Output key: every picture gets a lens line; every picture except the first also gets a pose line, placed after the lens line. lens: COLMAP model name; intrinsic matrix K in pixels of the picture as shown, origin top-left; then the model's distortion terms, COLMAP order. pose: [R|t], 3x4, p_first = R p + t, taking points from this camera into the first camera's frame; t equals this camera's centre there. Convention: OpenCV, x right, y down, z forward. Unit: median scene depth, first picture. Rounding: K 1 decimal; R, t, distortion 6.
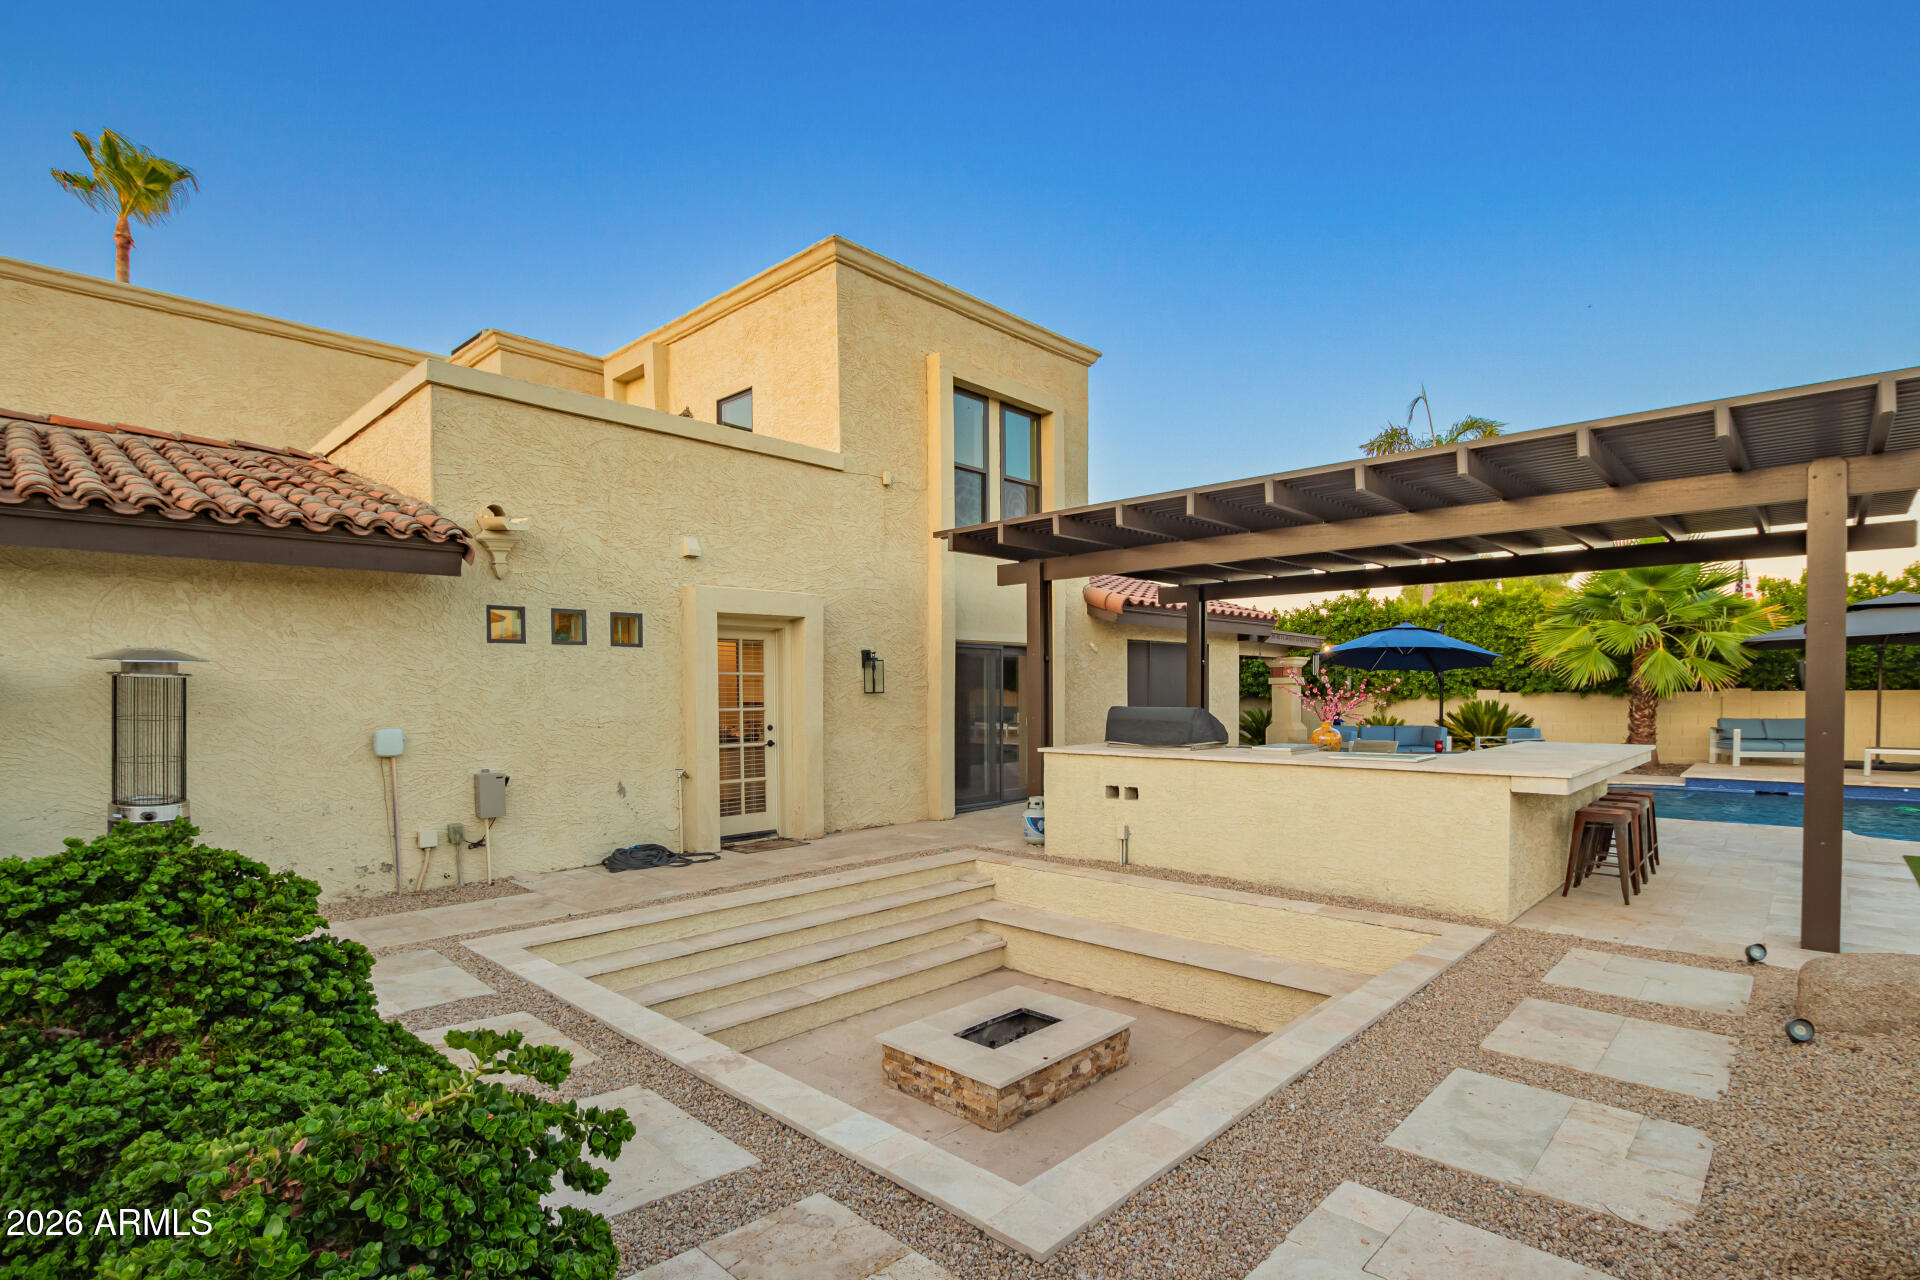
lens RADIAL K [[920.9, 0, 1003.0], [0, 920.9, 703.2], [0, 0, 1]] dist [-0.019095, -0.000255]
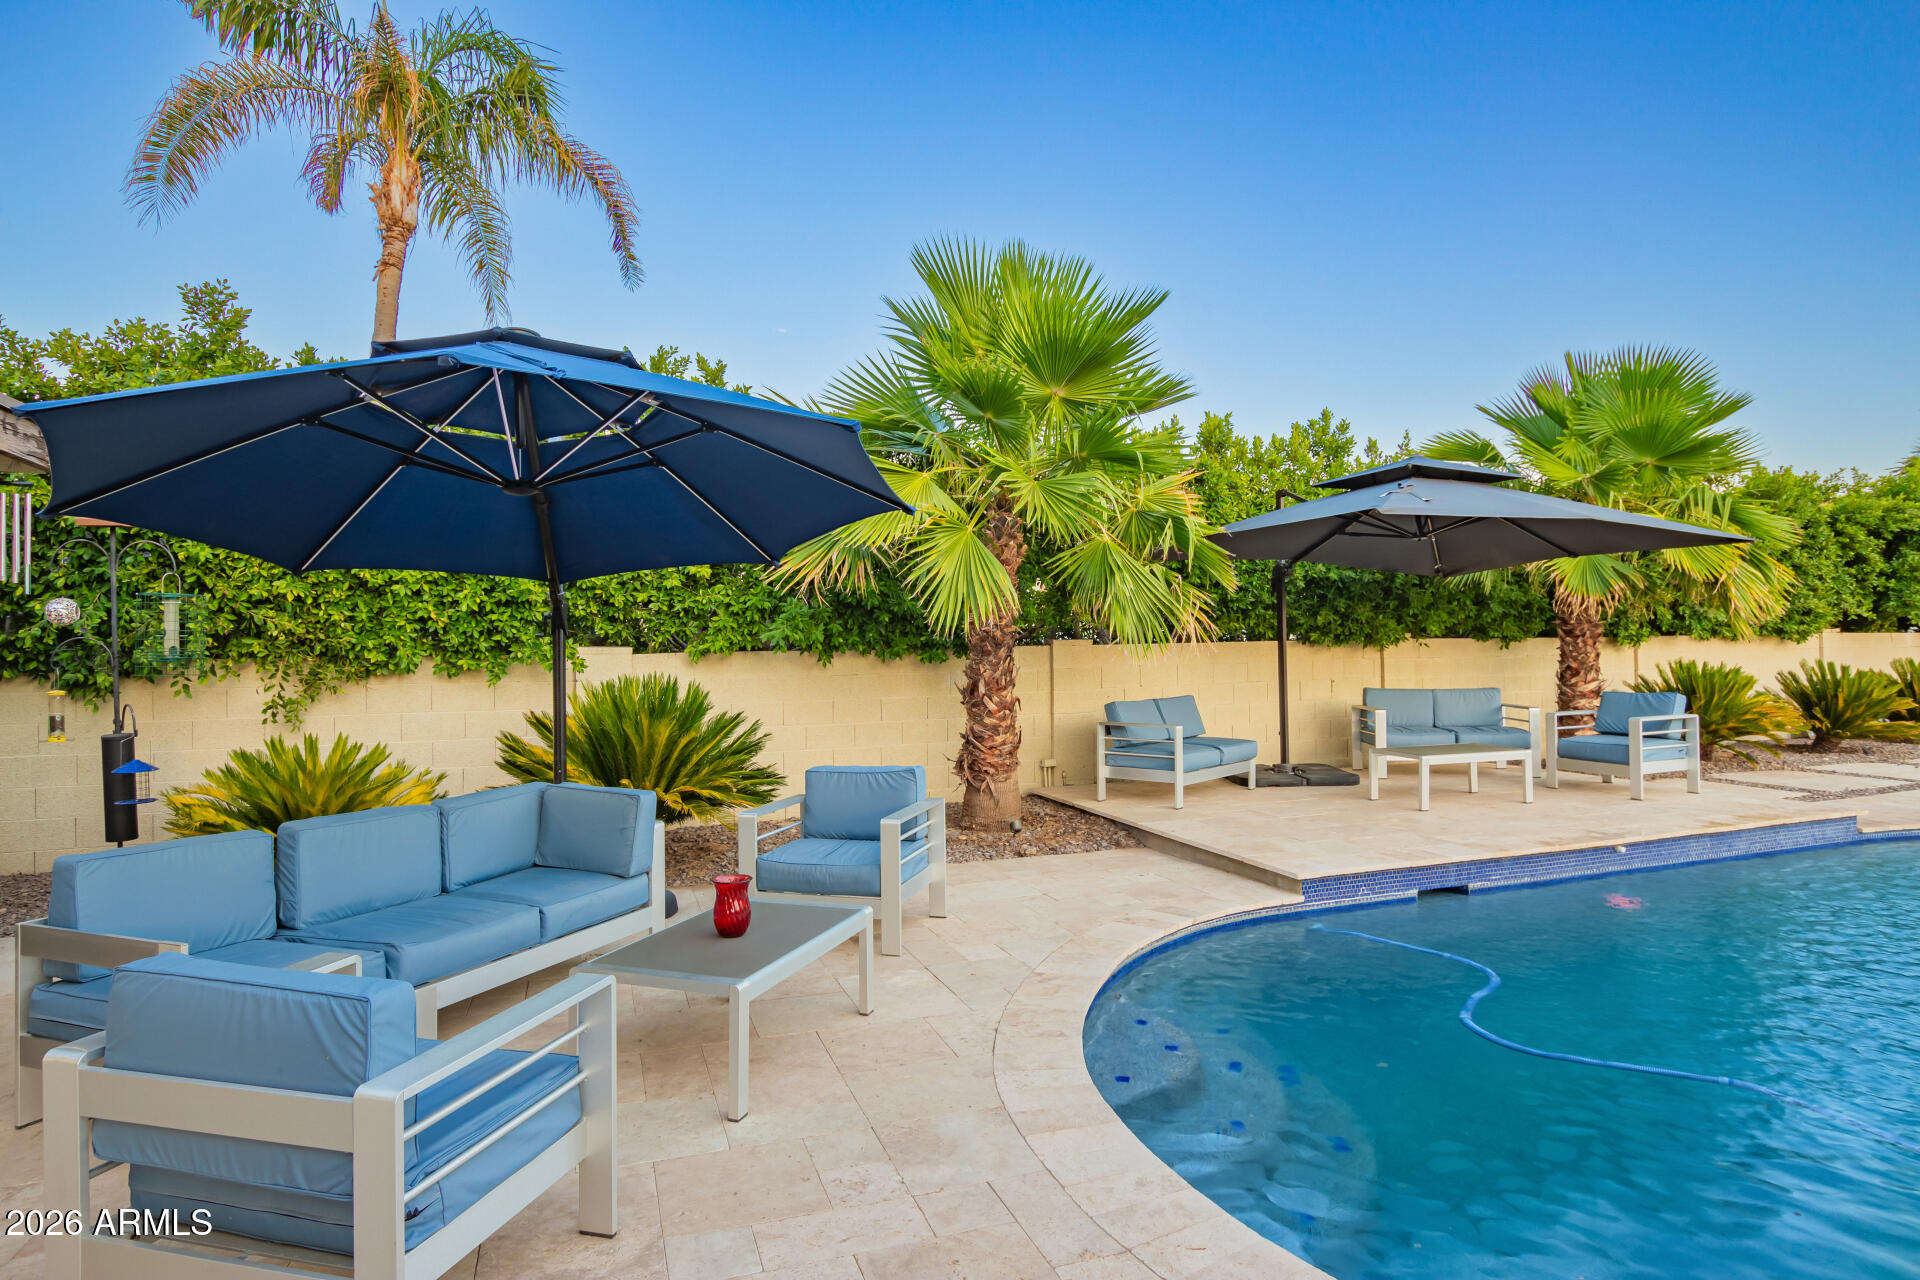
lens RADIAL K [[1052.1, 0, 957.1], [0, 1052.1, 631.0], [0, 0, 1]] dist [-0.023987, 0.001787]
pose [[0.478685, 0.007081, 0.877958, 0.288049], [0.021377, 0.999577, -0.019717, -0.011893], [-0.877726, 0.028206, 0.478331, 0.857899]]
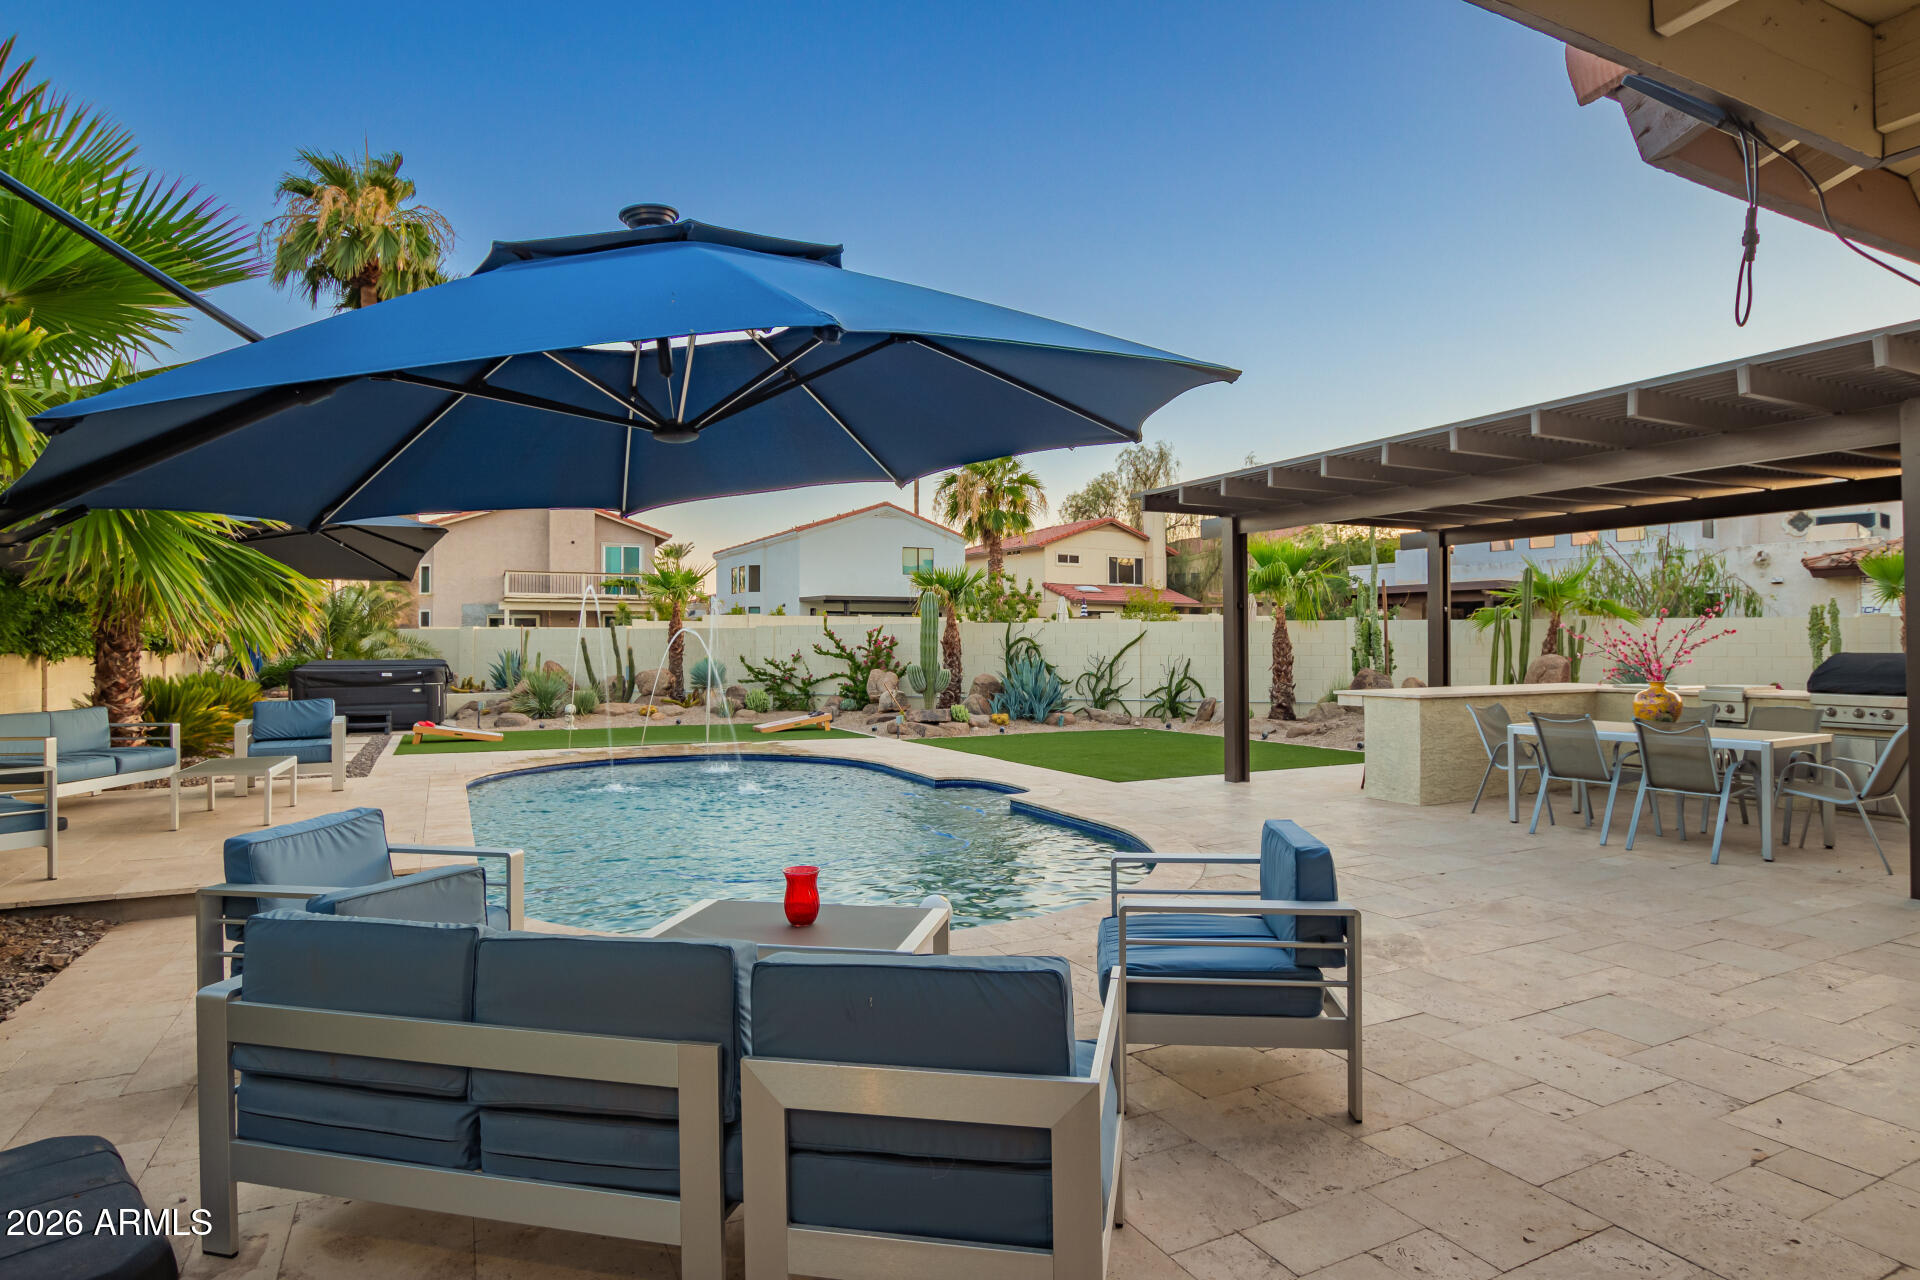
lens RADIAL K [[1039.1, 0, 960.0], [0, 1039.1, 640.0], [0, 0, 1]] dist [-0.022127, -0.000667]
pose [[-0.930604, 0.009461, 0.365906, 0.356923], [0.012918, 0.999892, 0.007002, -0.017866], [-0.365800, 0.011243, -0.930626, 1.263118]]
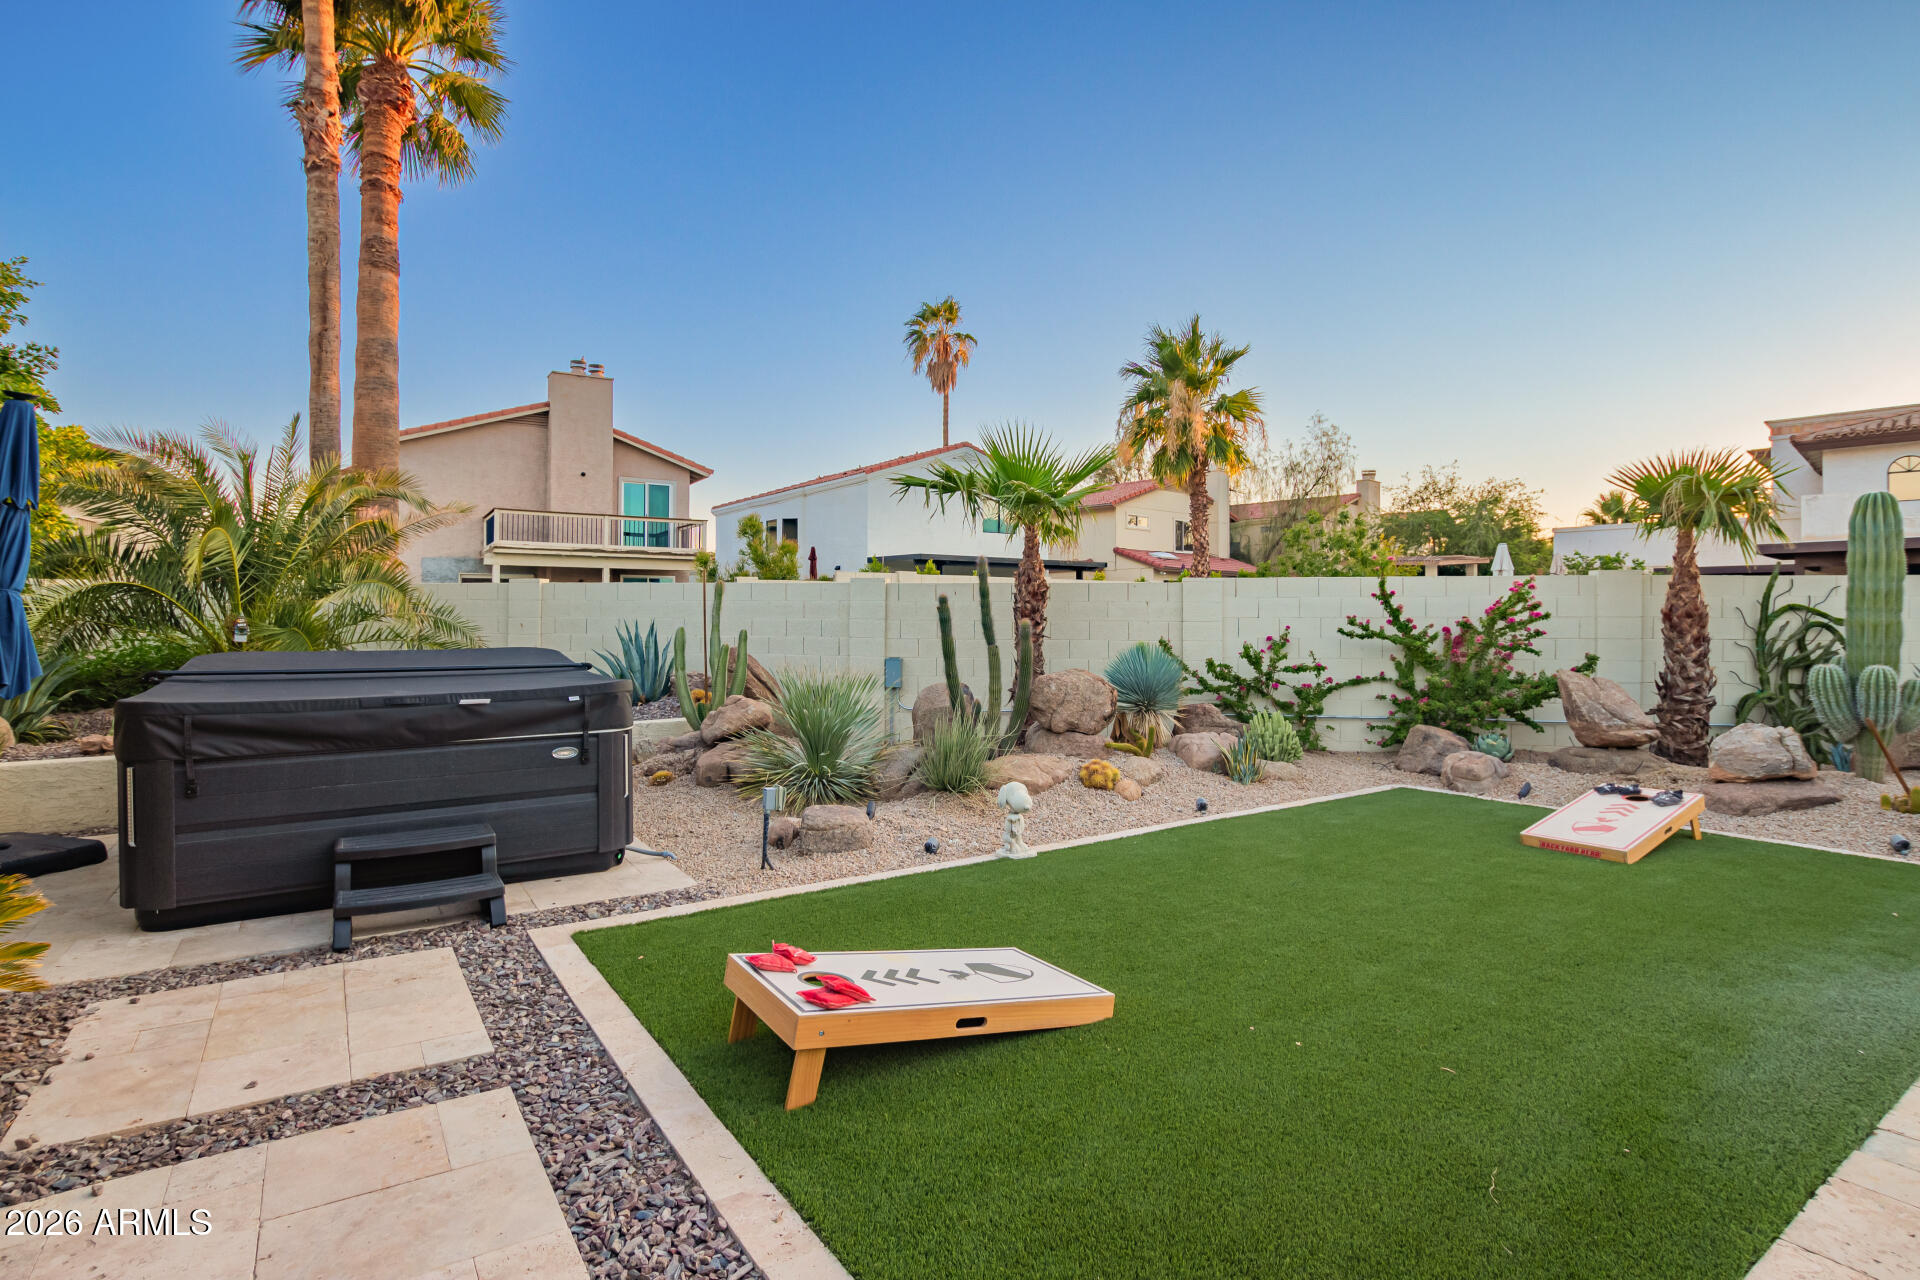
lens RADIAL K [[932.3, 0, 960.0], [0, 932.3, 640.0], [0, 0, 1]] dist [-0.045961, 0.000043]
pose [[-0.974086, -0.001321, 0.226174, 1.179009], [0.006675, 0.999379, 0.034587, -0.011652], [-0.226079, 0.035200, -0.973473, 0.664081]]
